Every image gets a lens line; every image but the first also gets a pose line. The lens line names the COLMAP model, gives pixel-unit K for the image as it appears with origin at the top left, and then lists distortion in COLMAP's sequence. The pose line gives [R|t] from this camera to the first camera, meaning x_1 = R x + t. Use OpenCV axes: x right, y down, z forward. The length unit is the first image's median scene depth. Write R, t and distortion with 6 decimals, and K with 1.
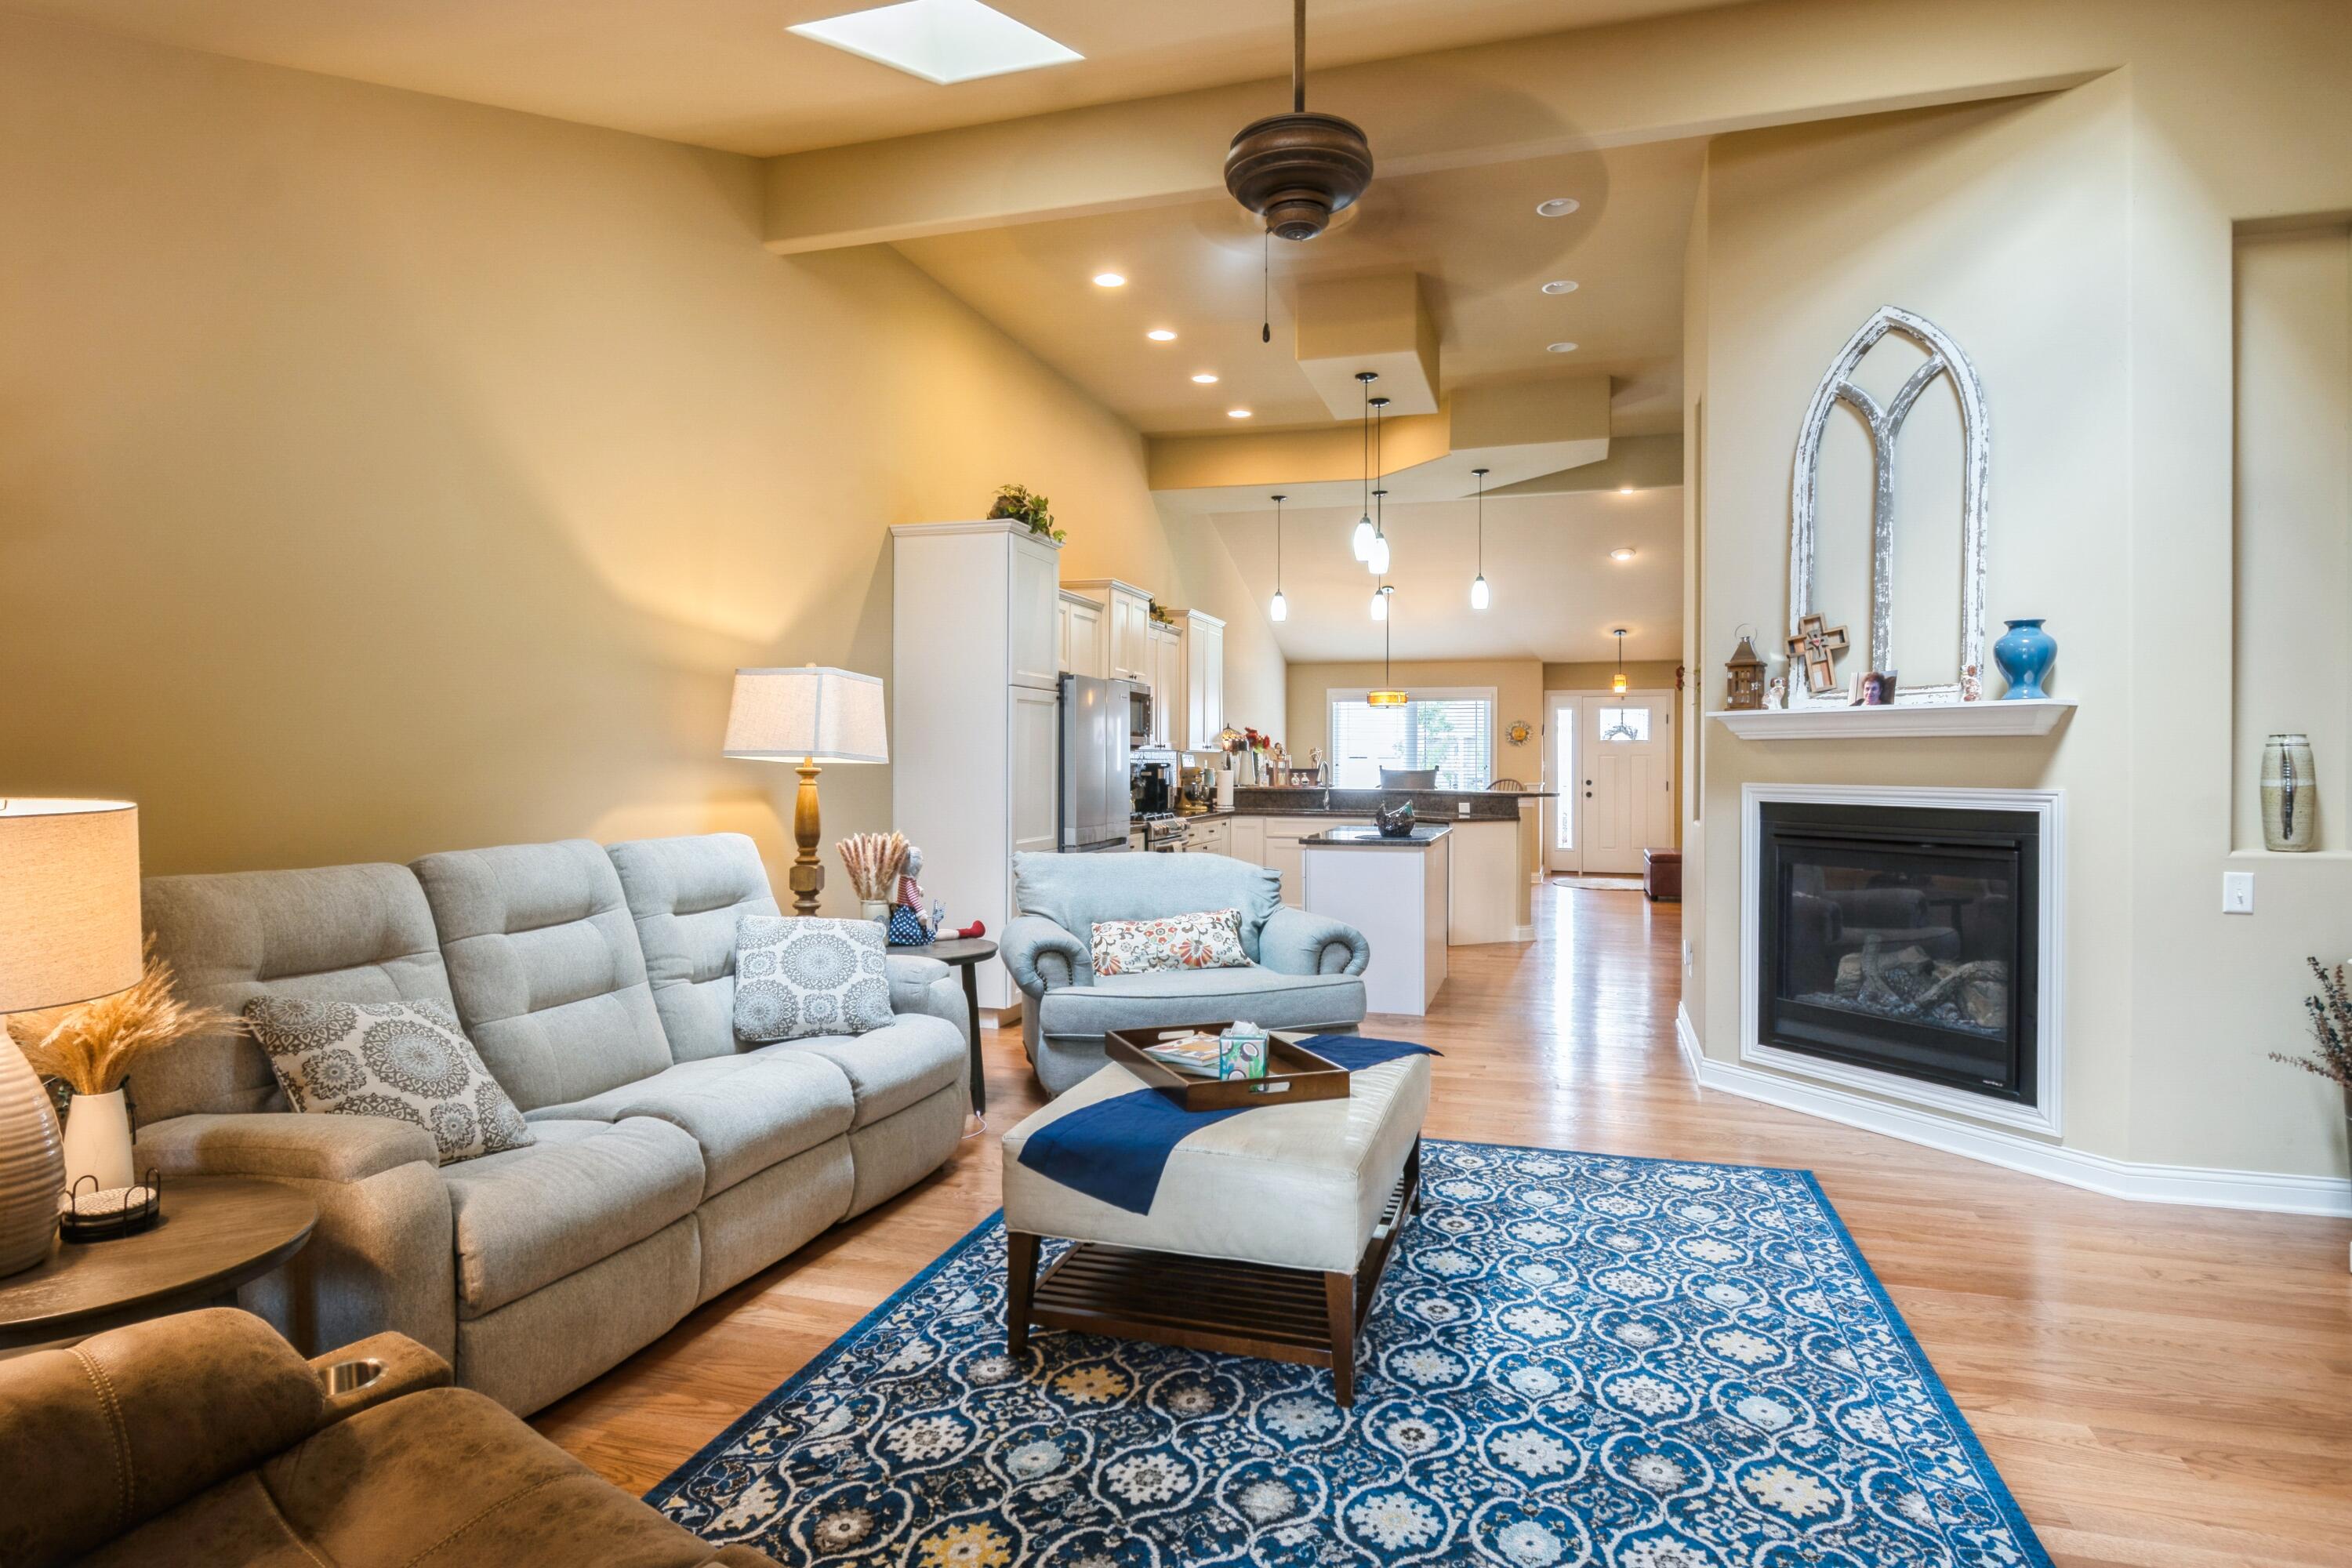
lens RADIAL K [[1281.6, 0, 1169.3], [0, 1281.6, 755.1], [0, 0, 1]] dist [0.001218, 0.000289]
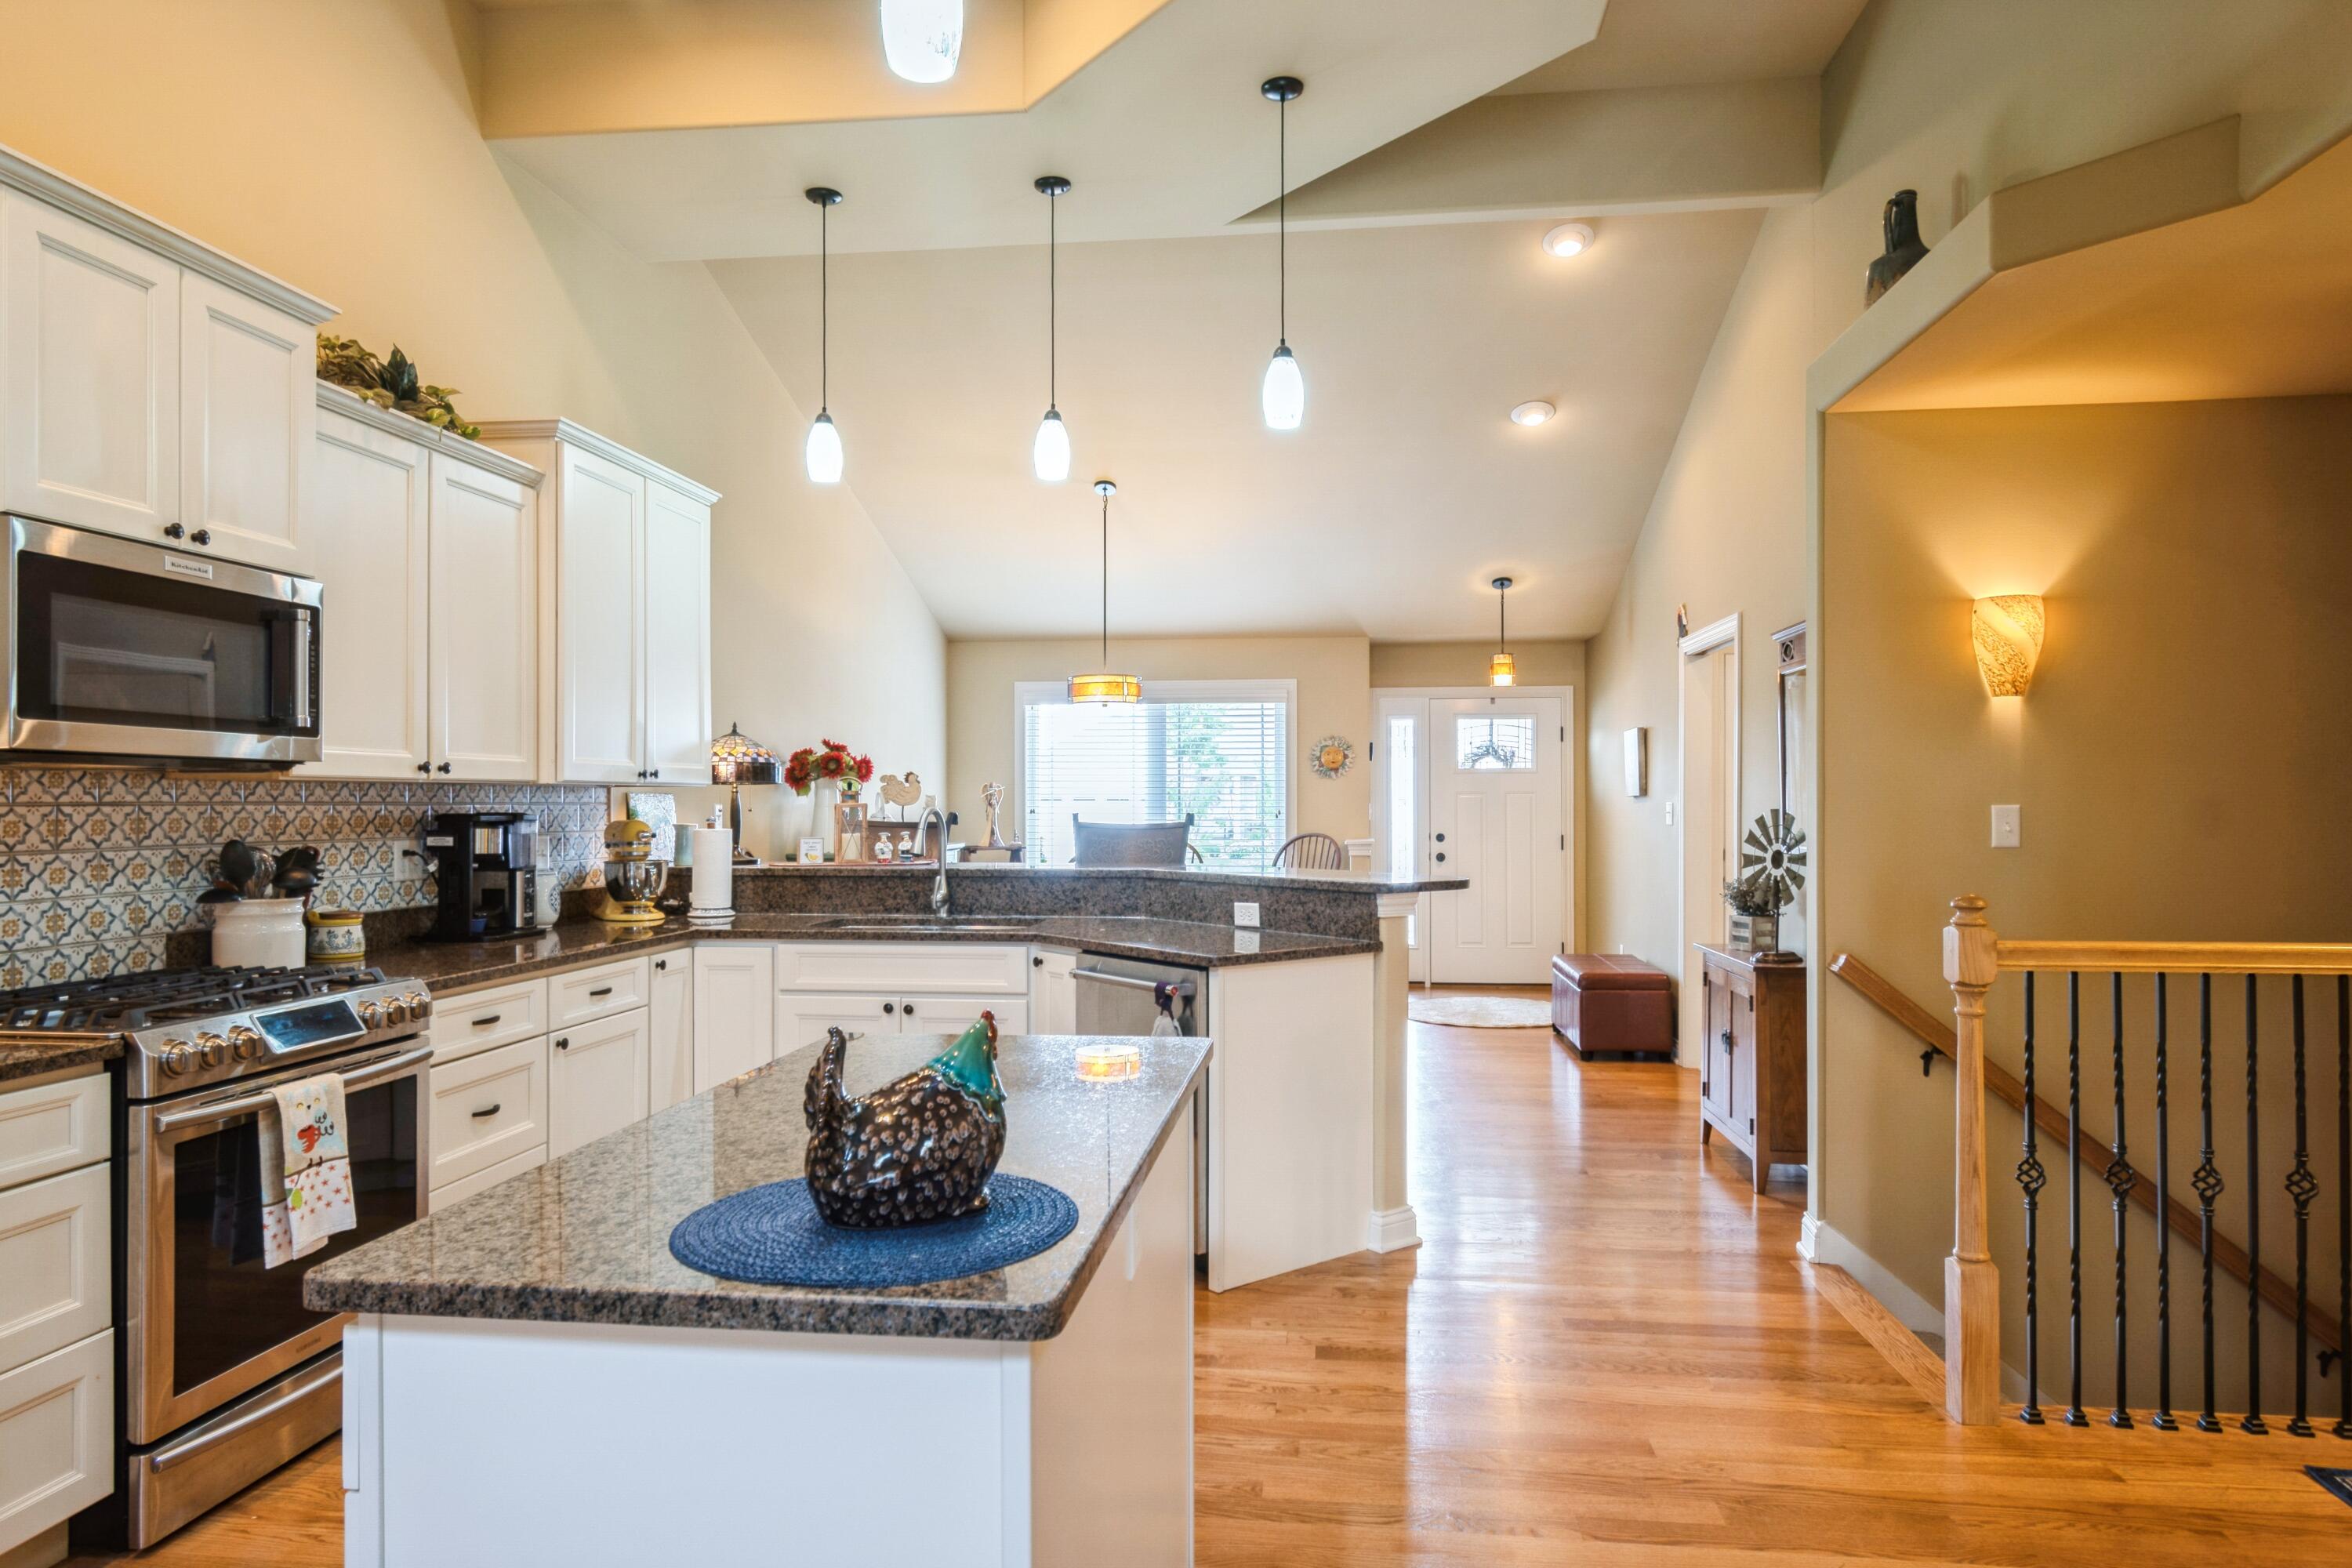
lens RADIAL K [[1383.6, 0, 1182.3], [0, 1383.6, 798.6], [0, 0, 1]] dist [0.002593, 0.000868]
pose [[0.982957, -0.004029, 0.183790, 0.255071], [0.003944, 0.999992, 0.000828, 0.004874], [-0.183792, -0.000089, 0.982965, 1.129163]]
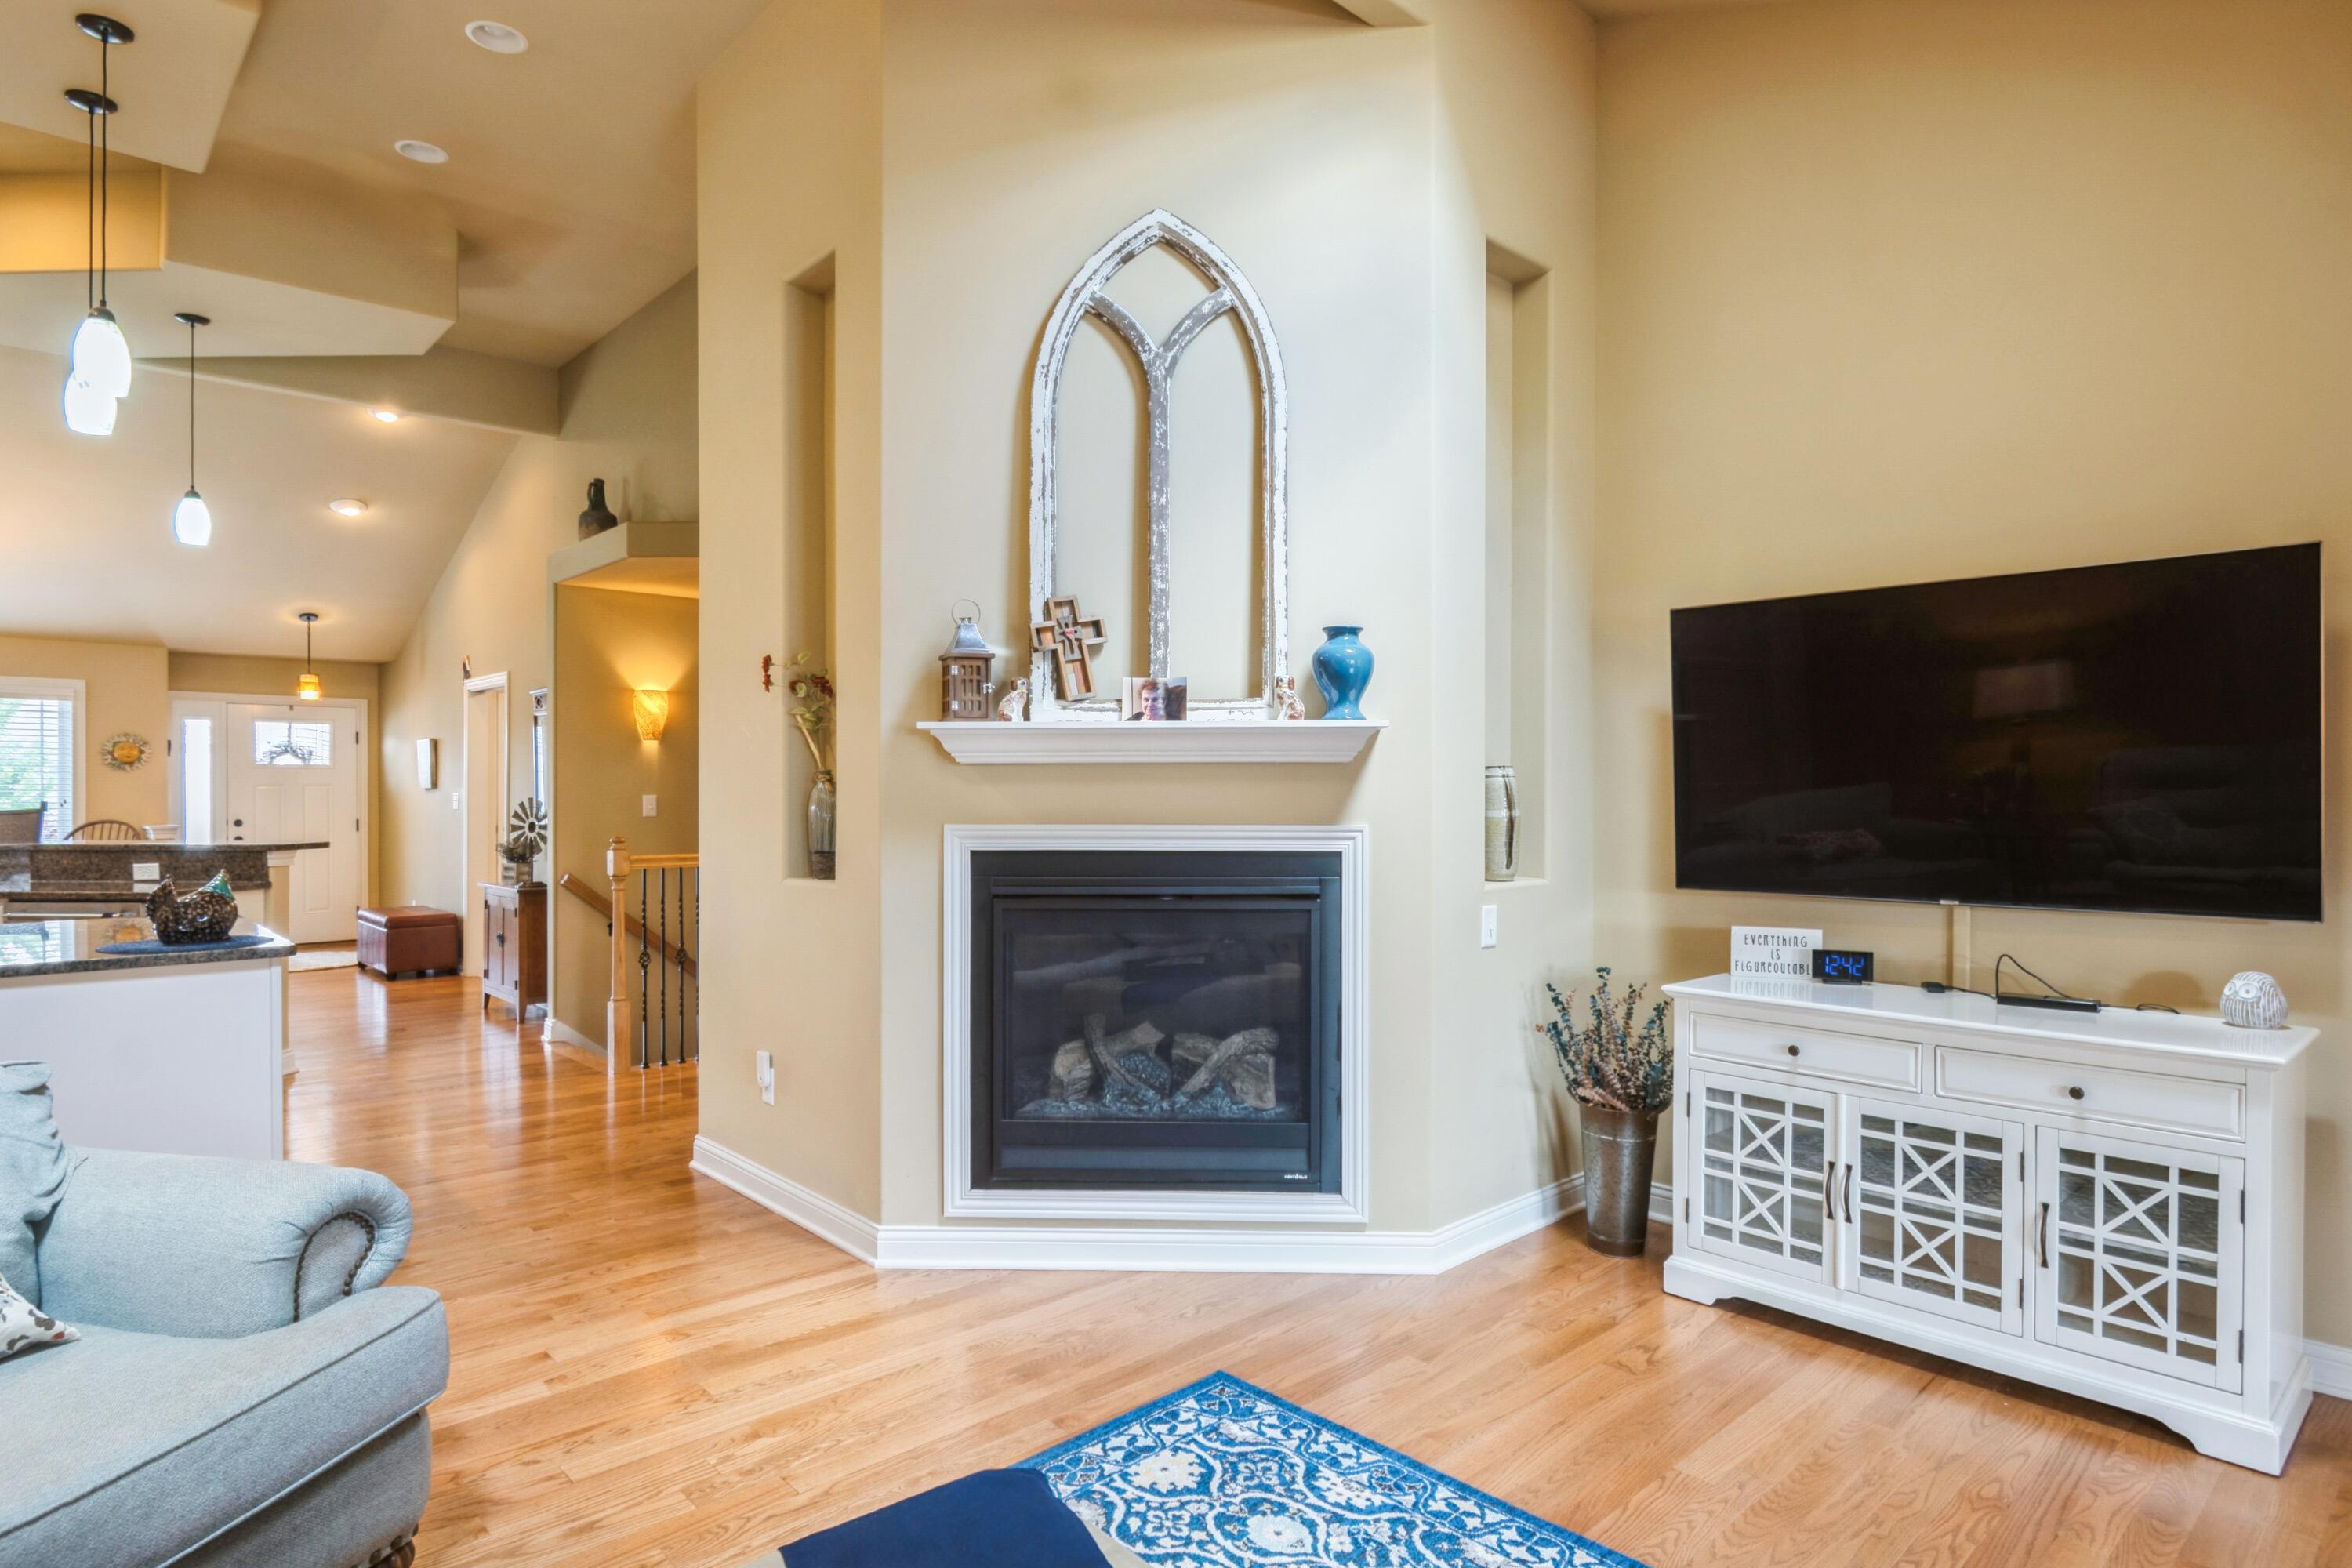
lens RADIAL K [[1283.0, 0, 1181.3], [0, 1283.0, 796.1], [0, 0, 1]] dist [-0.001375, 0.000588]
pose [[0.494540, -0.005544, 0.869137, -0.107758], [-0.001775, 0.999971, 0.007389, 0.000477], [-0.869153, -0.005197, 0.494515, 0.569003]]
